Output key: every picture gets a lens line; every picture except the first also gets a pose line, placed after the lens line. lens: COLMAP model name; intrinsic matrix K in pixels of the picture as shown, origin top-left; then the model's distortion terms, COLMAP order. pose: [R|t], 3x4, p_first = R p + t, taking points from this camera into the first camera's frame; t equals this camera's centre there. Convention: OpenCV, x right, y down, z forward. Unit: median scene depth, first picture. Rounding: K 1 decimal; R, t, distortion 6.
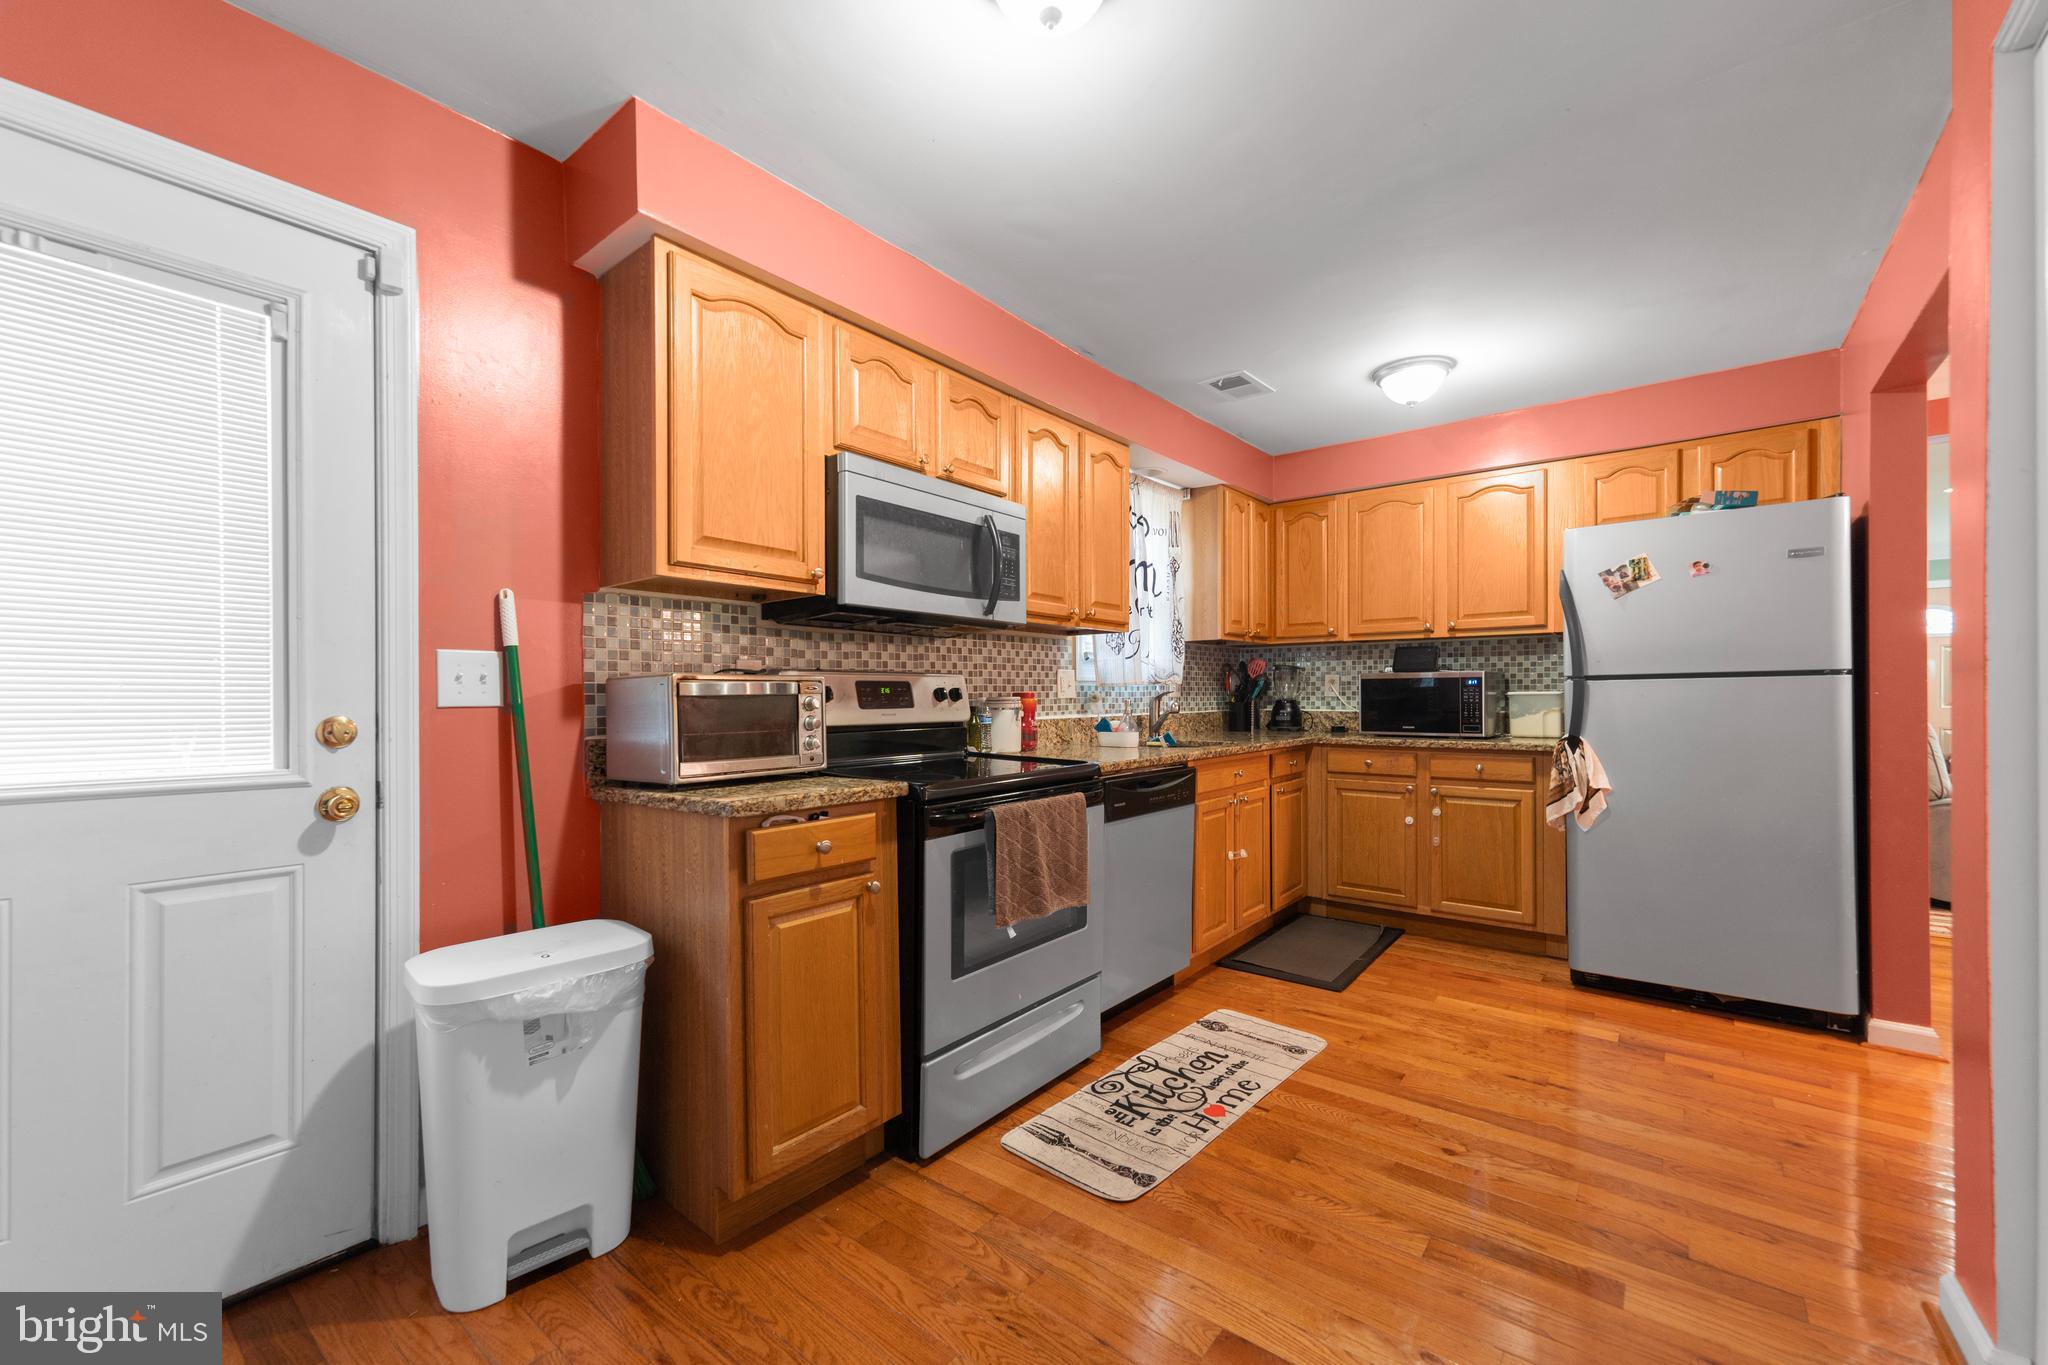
lens RADIAL K [[826.1, 0, 1021.1], [0, 826.1, 699.7], [0, 0, 1]] dist [0.015570, -0.000078]
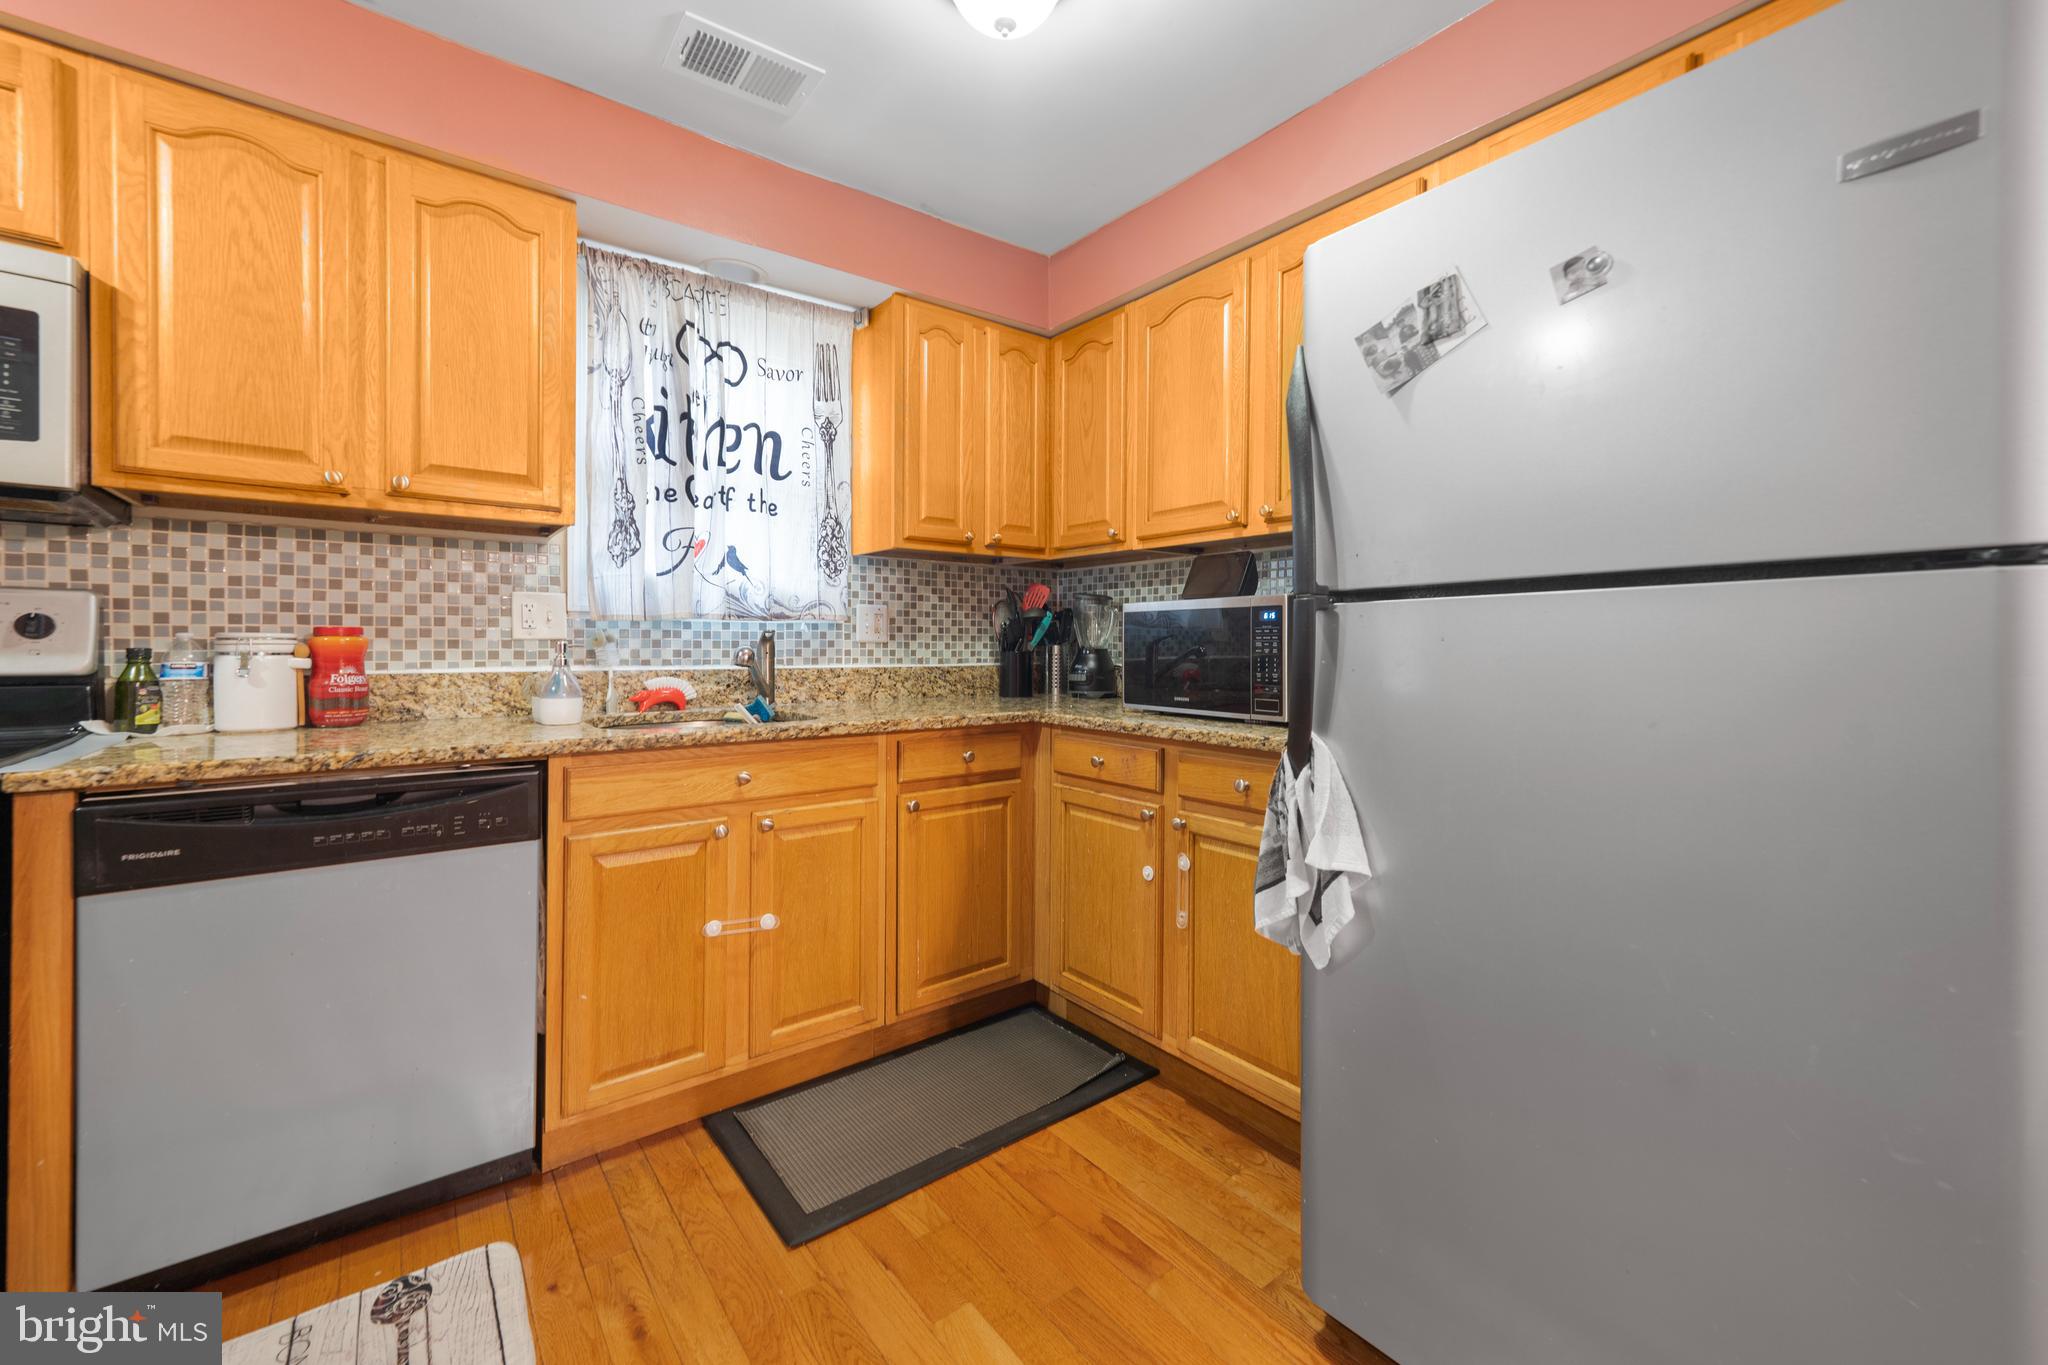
lens RADIAL K [[824.0, 0, 1013.7], [0, 824.0, 649.8], [0, 0, 1]] dist [0.019520, 0.000416]
pose [[0.969772, 0.011020, -0.243764, 0.670611], [-0.011155, 0.999937, 0.000824, 0.002100], [0.243758, 0.001920, 0.969834, 0.601772]]
